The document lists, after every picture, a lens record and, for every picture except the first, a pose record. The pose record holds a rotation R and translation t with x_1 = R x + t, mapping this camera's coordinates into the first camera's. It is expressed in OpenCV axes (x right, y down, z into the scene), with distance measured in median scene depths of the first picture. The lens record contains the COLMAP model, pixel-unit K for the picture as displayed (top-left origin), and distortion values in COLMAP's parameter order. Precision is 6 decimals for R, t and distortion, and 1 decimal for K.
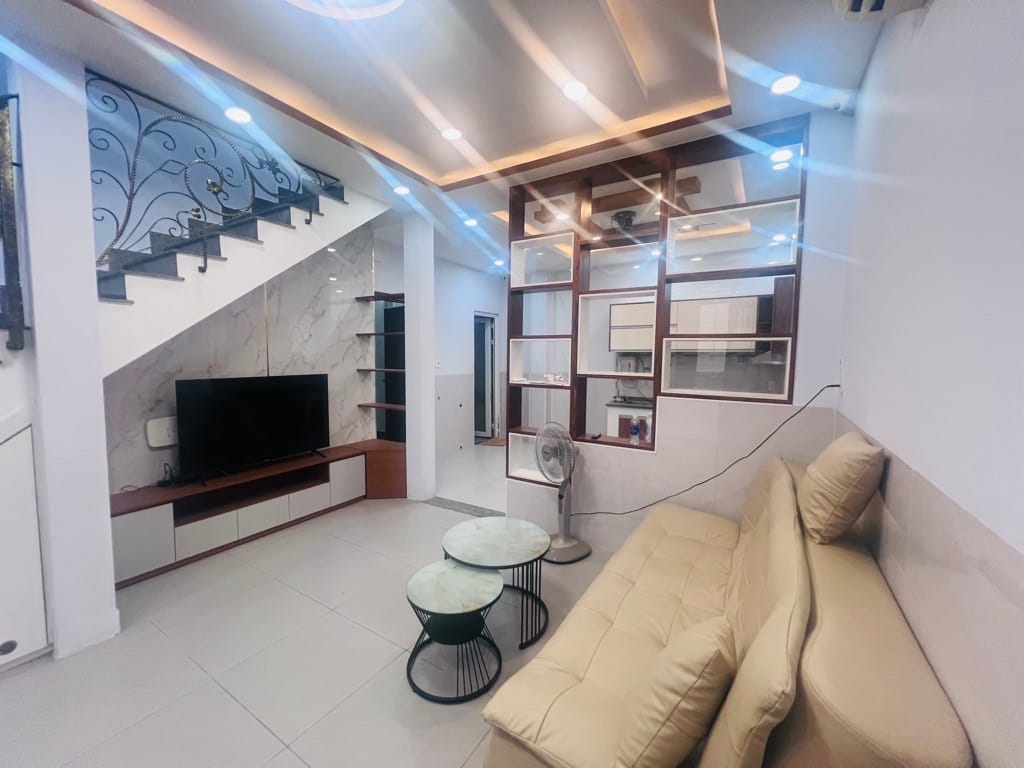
lens RADIAL K [[410.1, 0, 511.7], [0, 410.1, 384.5], [0, 0, 1]] dist [-0.001943, -0.000214]
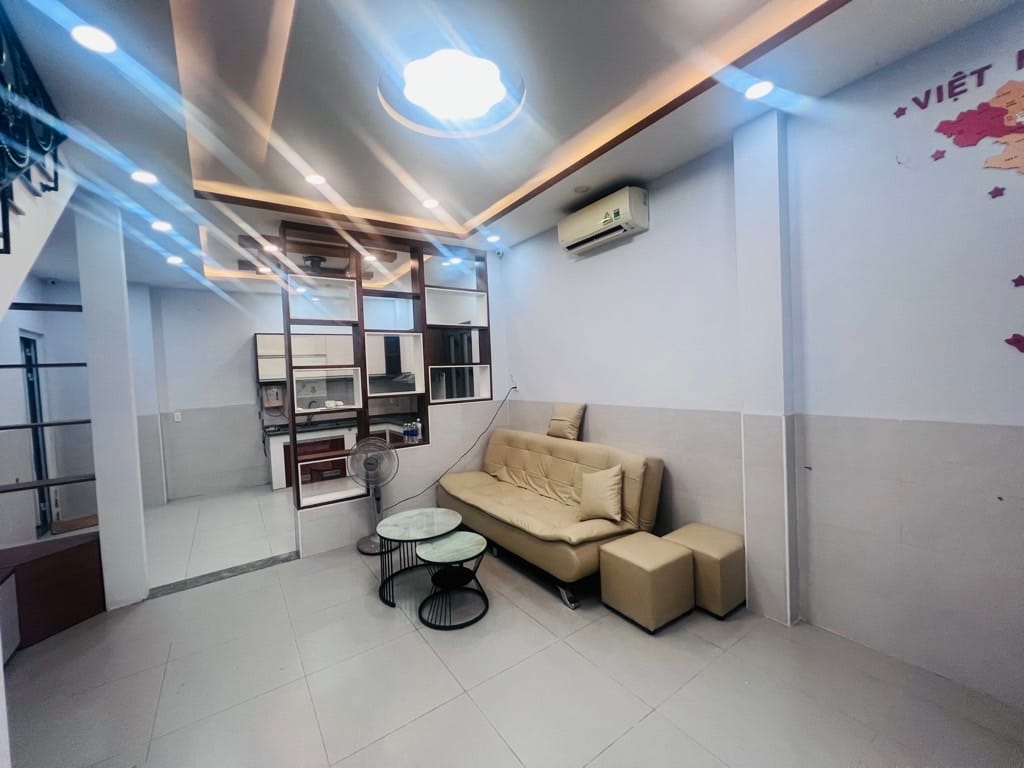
lens RADIAL K [[410.1, 0, 507.1], [0, 410.1, 384.9], [0, 0, 1]] dist [-0.001943, -0.000214]
pose [[0.400347, -0.054467, 0.914744, -0.622072], [0.115945, 0.993220, 0.008396, -0.018216], [-0.908999, 0.102698, 0.403948, 0.109038]]
